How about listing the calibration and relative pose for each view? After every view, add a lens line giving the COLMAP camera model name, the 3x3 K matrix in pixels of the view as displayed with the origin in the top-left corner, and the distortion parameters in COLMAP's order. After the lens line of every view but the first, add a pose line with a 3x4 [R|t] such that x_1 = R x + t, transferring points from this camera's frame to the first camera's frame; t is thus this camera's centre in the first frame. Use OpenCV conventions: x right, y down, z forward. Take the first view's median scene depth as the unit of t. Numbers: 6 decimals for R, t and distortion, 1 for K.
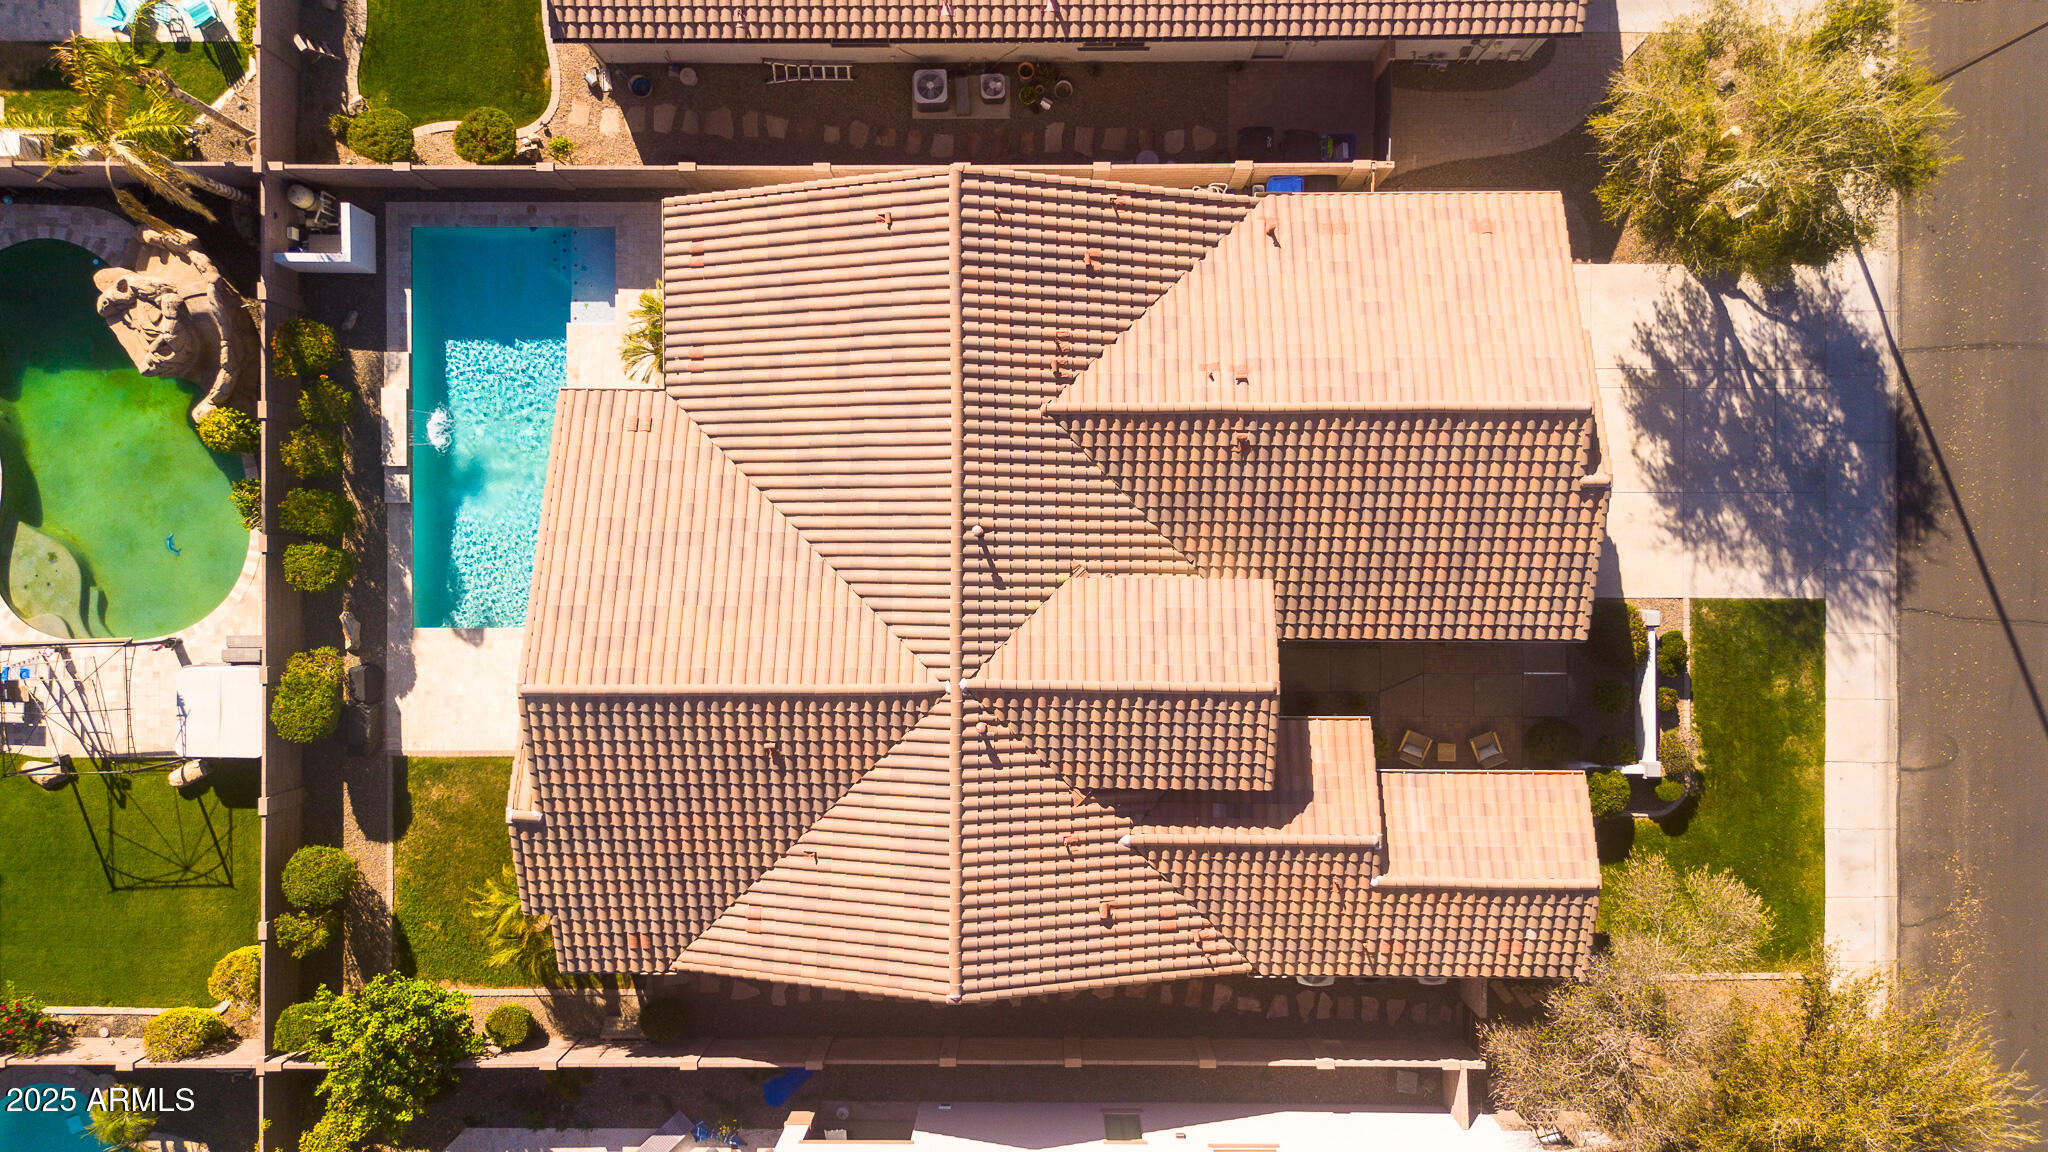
lens RADIAL K [[1475.7, 0, 1032.4], [0, 1475.7, 567.7], [0, 0, 1]] dist [0.050540, -0.059925]
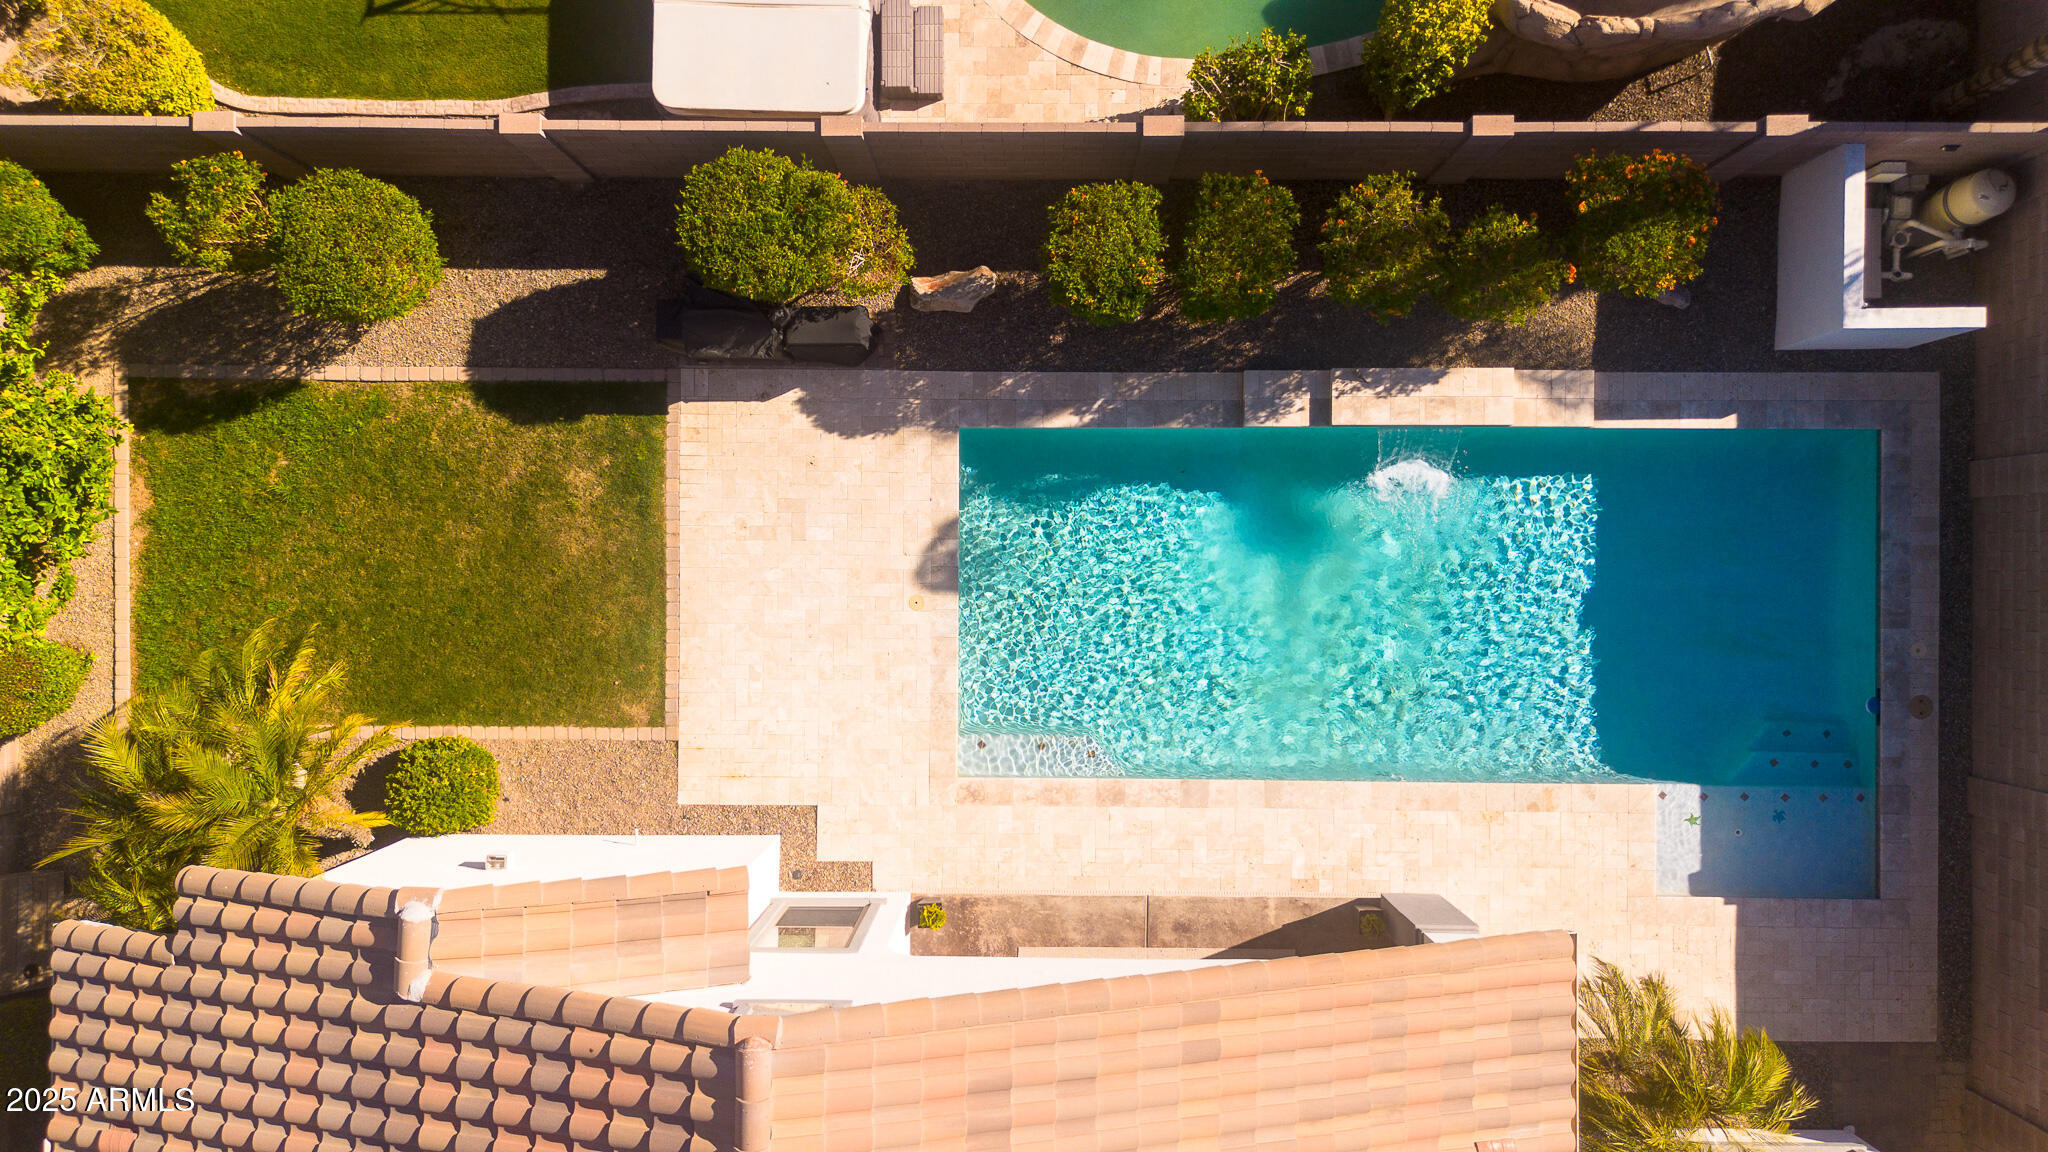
lens RADIAL K [[1475.7, 0, 1032.4], [0, 1475.7, 567.7], [0, 0, 1]] dist [0.050540, -0.059925]
pose [[-0.003440, 0.999979, 0.005451, -0.380668], [-0.999990, -0.003454, 0.002669, 0.017388], [0.002688, -0.005442, 0.999982, 0.566999]]
